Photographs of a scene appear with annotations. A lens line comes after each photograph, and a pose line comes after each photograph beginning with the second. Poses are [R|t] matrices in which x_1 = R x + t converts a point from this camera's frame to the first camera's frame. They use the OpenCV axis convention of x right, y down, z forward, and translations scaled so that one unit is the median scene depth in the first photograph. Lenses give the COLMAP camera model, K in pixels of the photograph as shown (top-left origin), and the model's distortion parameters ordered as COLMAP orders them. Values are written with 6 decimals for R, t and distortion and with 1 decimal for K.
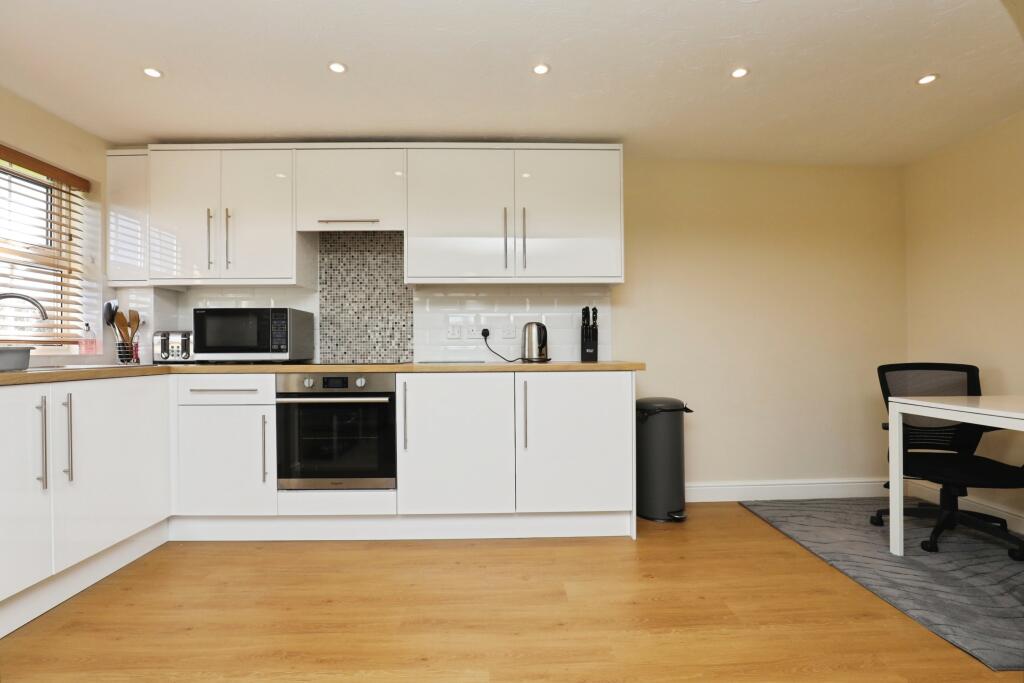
lens RADIAL K [[472.2, 0, 508.8], [0, 472.2, 347.2], [0, 0, 1]] dist [-0.017056, 0.001252]
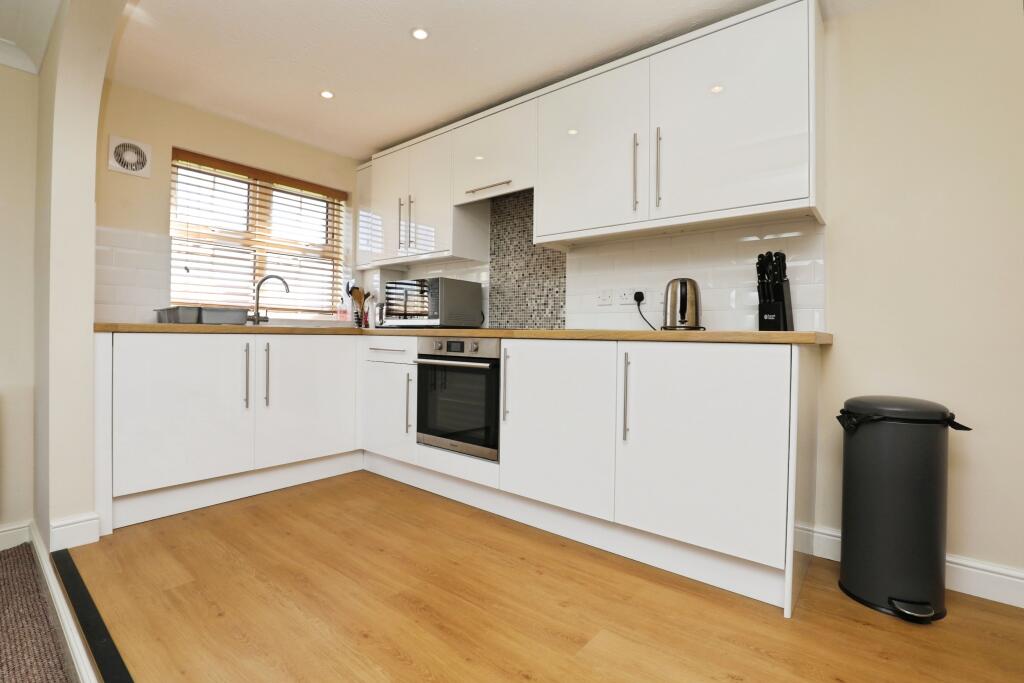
lens RADIAL K [[472.2, 0, 512.7], [0, 472.2, 334.6], [0, 0, 1]] dist [-0.017056, 0.001252]
pose [[0.759111, 0.016782, -0.650745, 0.356915], [-0.016717, 0.999841, 0.006284, 0.037561], [0.650747, 0.006108, 0.759270, 0.278421]]
